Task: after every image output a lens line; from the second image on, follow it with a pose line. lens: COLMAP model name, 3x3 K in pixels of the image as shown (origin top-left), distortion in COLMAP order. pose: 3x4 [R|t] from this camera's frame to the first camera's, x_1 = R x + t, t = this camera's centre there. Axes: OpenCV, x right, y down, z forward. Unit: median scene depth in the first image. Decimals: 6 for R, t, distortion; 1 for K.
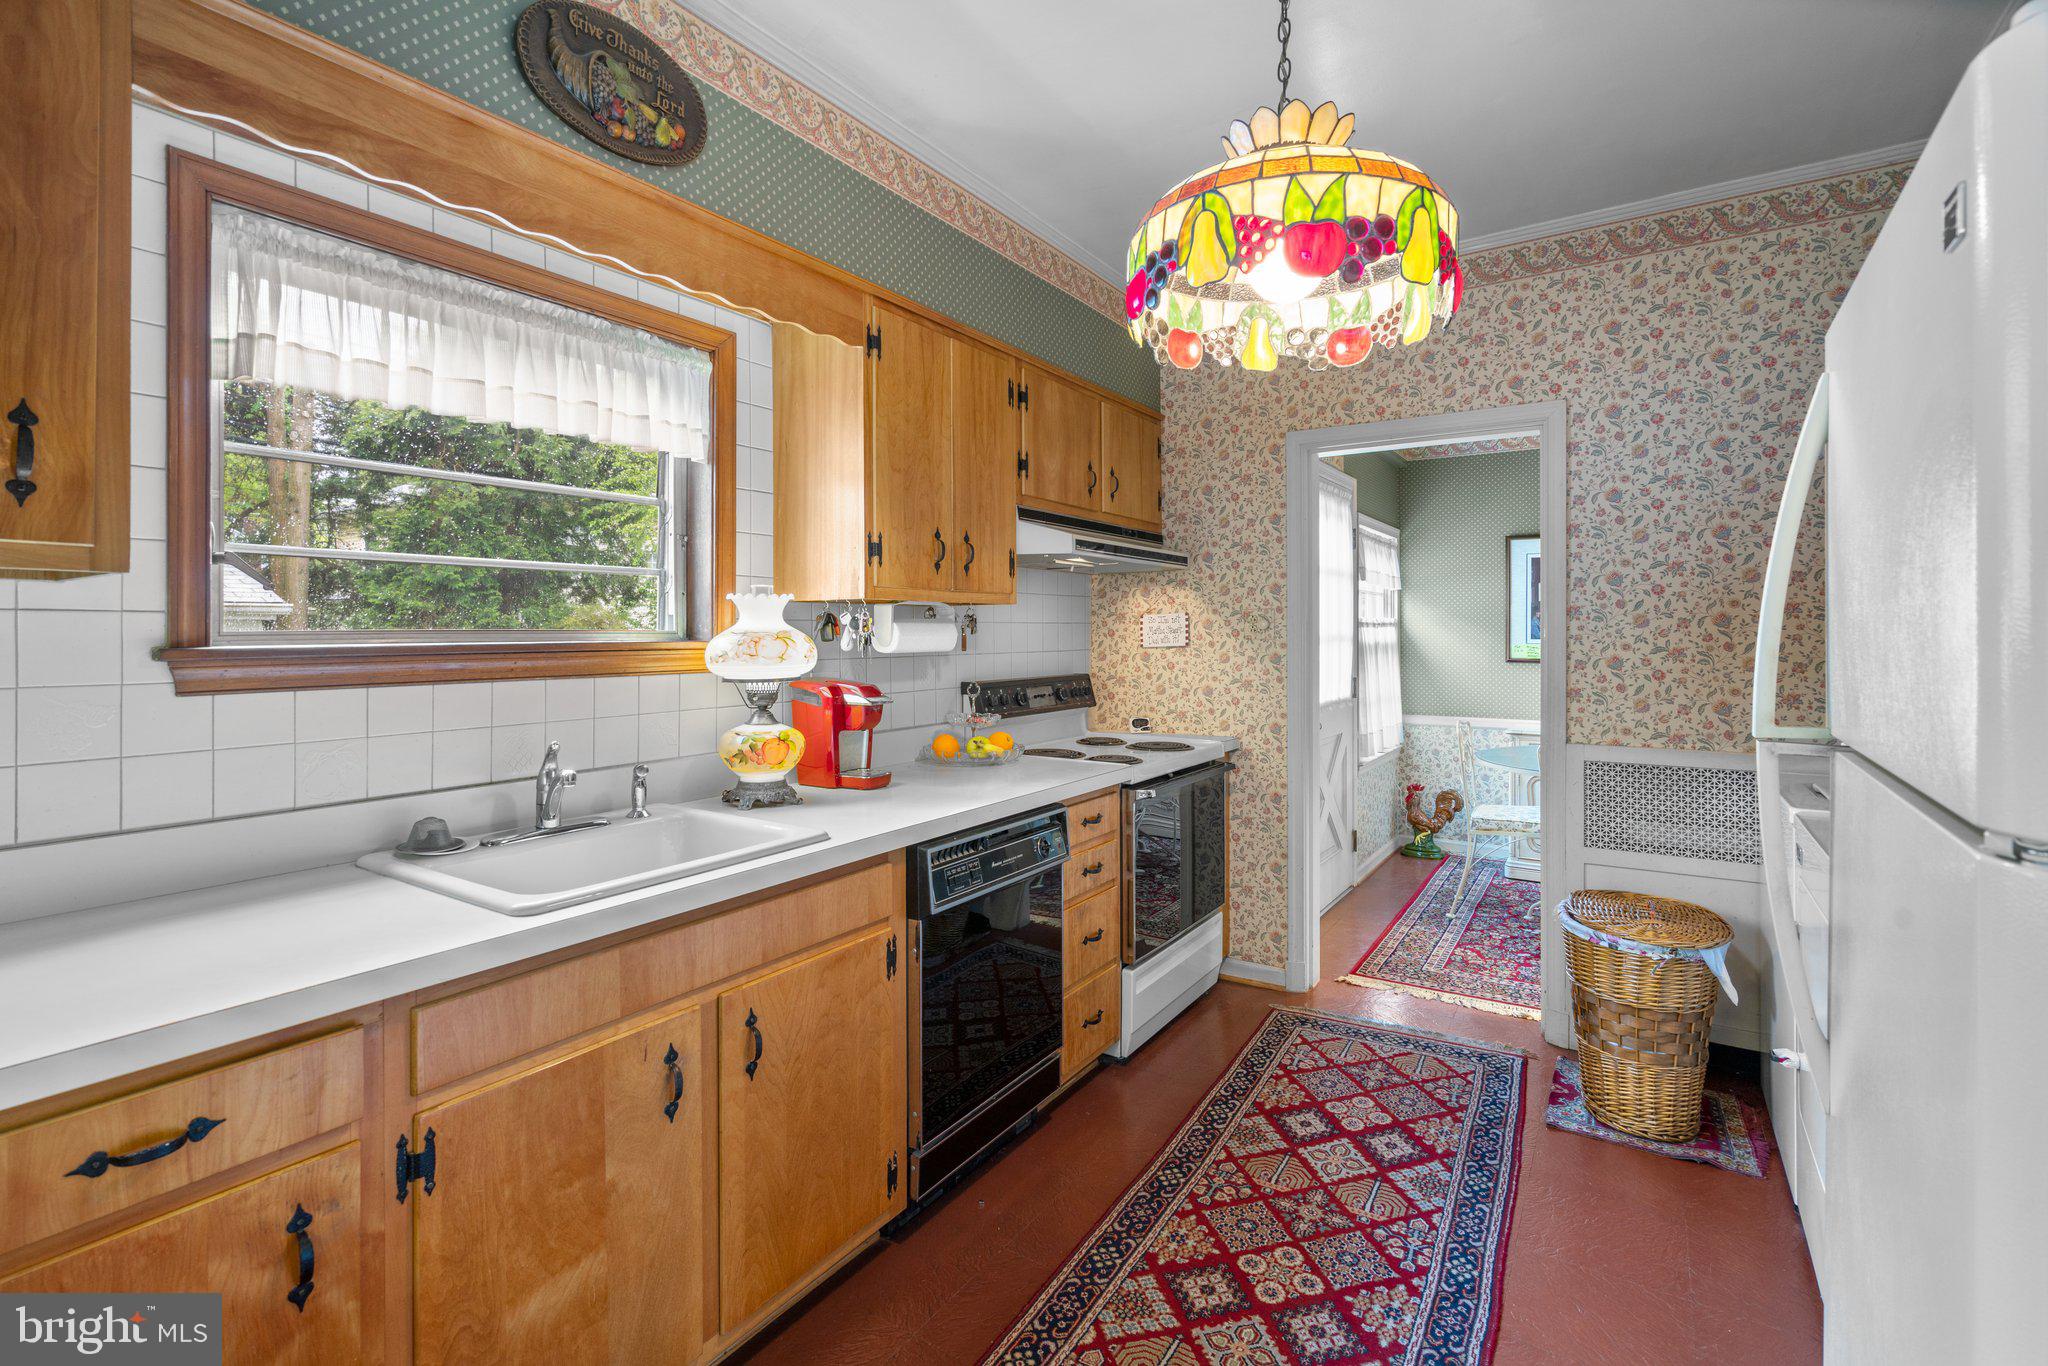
lens RADIAL K [[923.8, 0, 988.0], [0, 923.8, 629.2], [0, 0, 1]] dist [-0.013600, 0.001116]
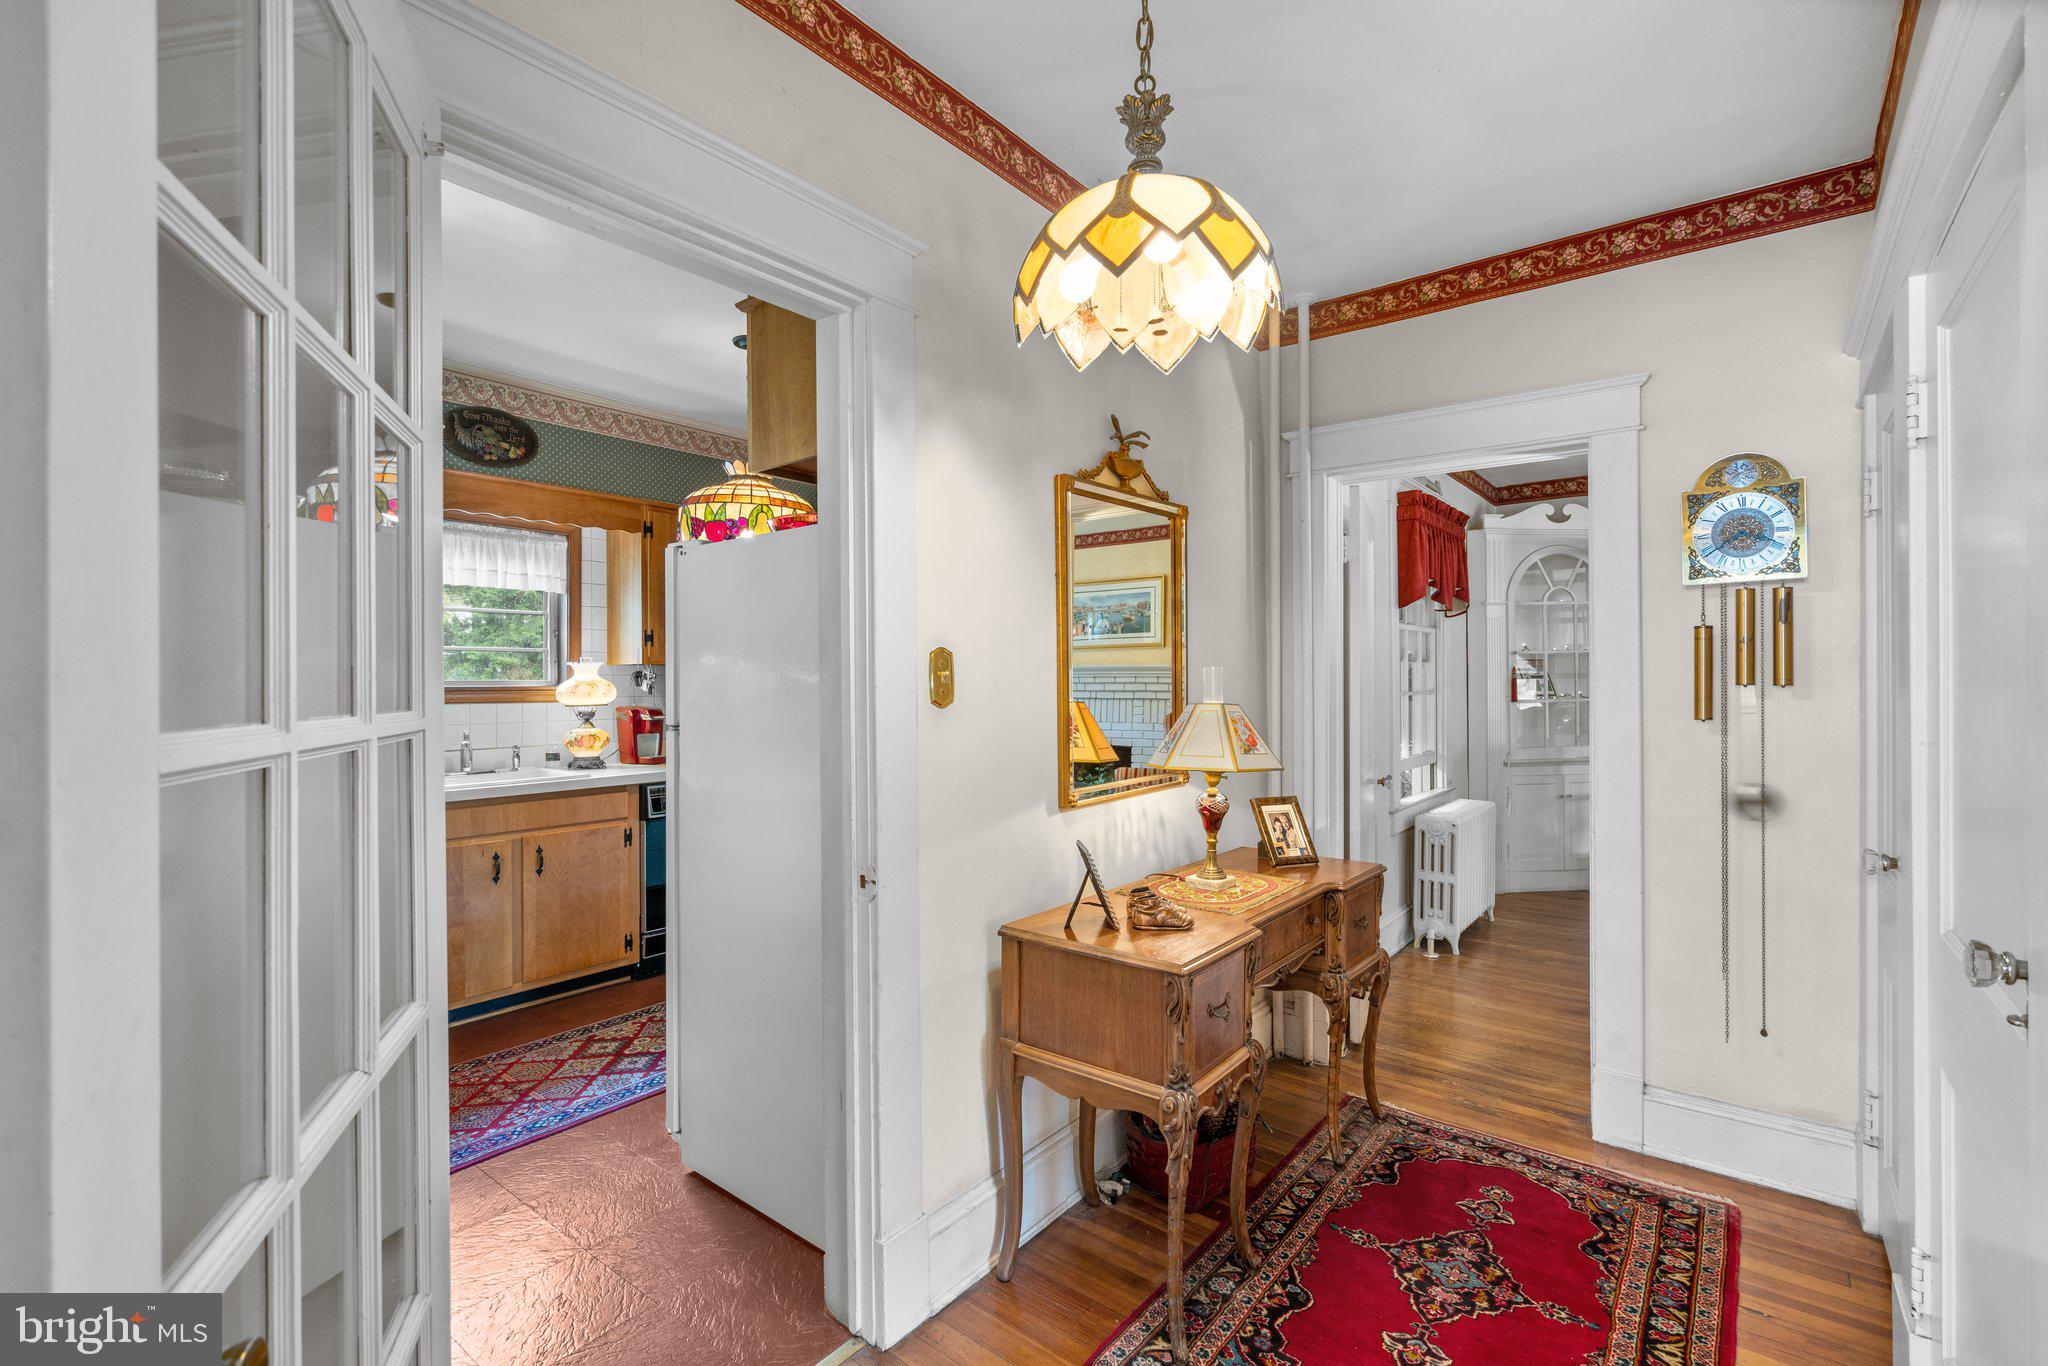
lens RADIAL K [[923.8, 0, 1027.9], [0, 923.8, 682.4], [0, 0, 1]] dist [-0.013600, 0.001116]
pose [[0.997448, 0.000027, -0.071399, 0.927092], [0.000194, 0.999995, 0.003080, -0.000443], [0.071398, -0.003086, 0.997443, -0.990890]]
